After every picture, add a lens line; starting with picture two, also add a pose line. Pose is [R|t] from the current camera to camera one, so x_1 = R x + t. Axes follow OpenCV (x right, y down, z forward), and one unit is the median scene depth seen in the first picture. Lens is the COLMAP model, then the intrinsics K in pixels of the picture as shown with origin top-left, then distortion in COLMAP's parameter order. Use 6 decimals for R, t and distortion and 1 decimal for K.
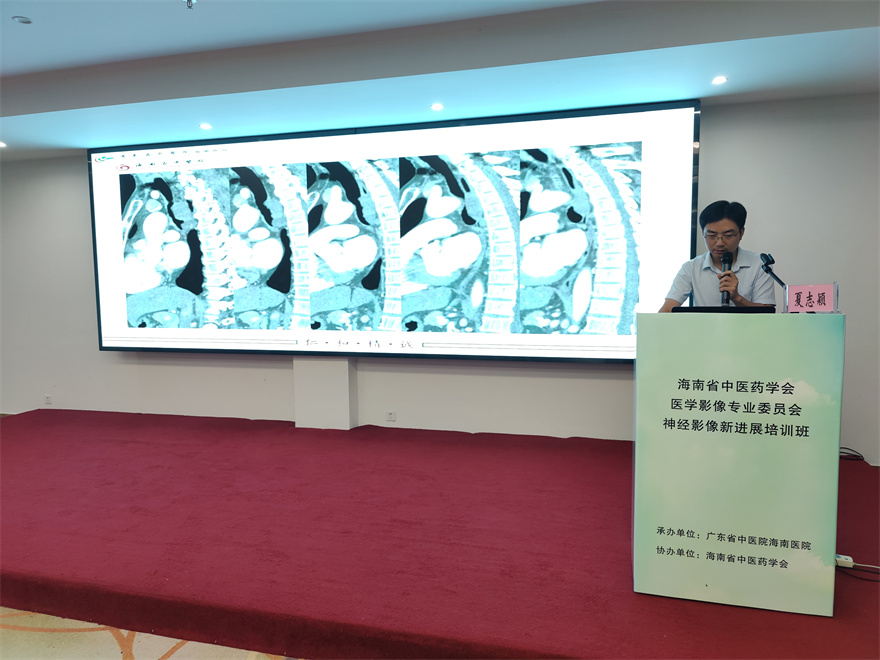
lens RADIAL K [[607.4, 0, 440.0], [0, 607.4, 330.0], [0, 0, 1]] dist [0.045825, -0.048735]
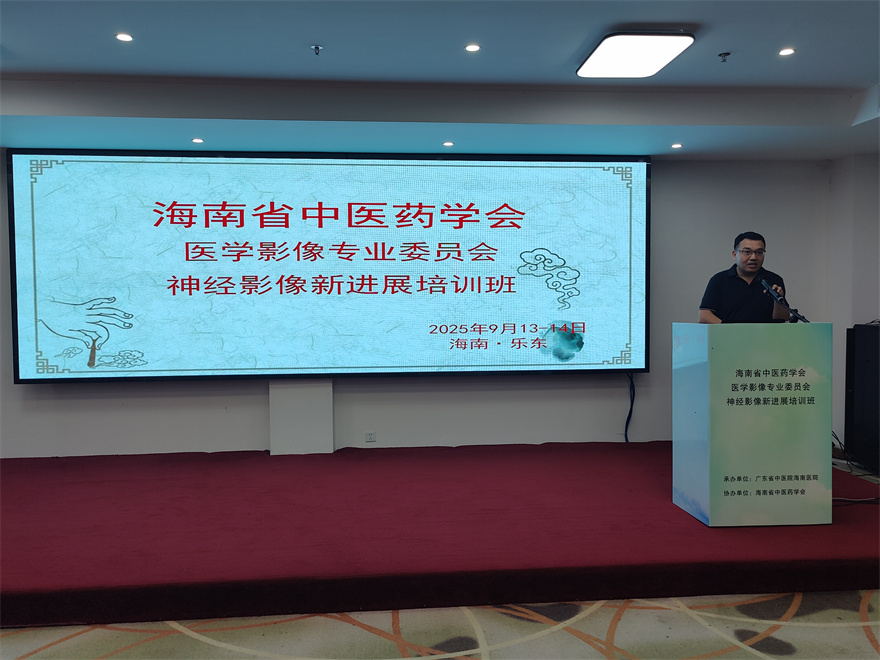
lens RADIAL K [[715.2, 0, 440.0], [0, 715.2, 330.0], [0, 0, 1]] dist [0.020608, 0.007799]
pose [[0.937499, -0.010454, 0.347830, -0.843546], [0.026397, 0.998805, -0.041128, 0.038232], [-0.346985, 0.047739, 0.936655, -0.337369]]
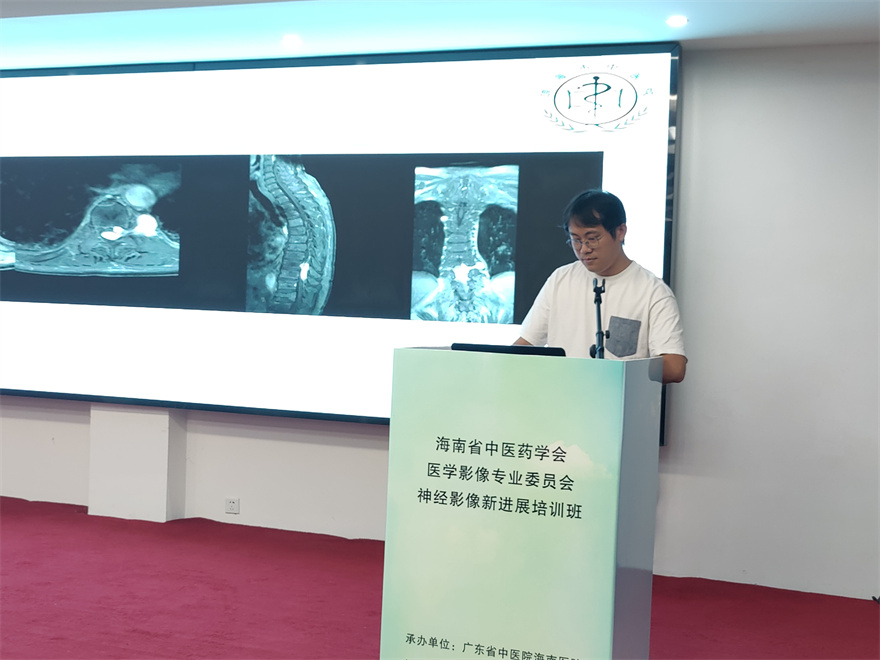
lens RADIAL K [[1174.5, 0, 440.0], [0, 1174.5, 330.0], [0, 0, 1]] dist [-0.042387, 0.240727]
pose [[0.994791, 0.048862, -0.089466, 0.519961], [-0.053652, 0.997208, -0.051932, 0.023472], [0.086679, 0.056462, 0.994635, -0.459806]]
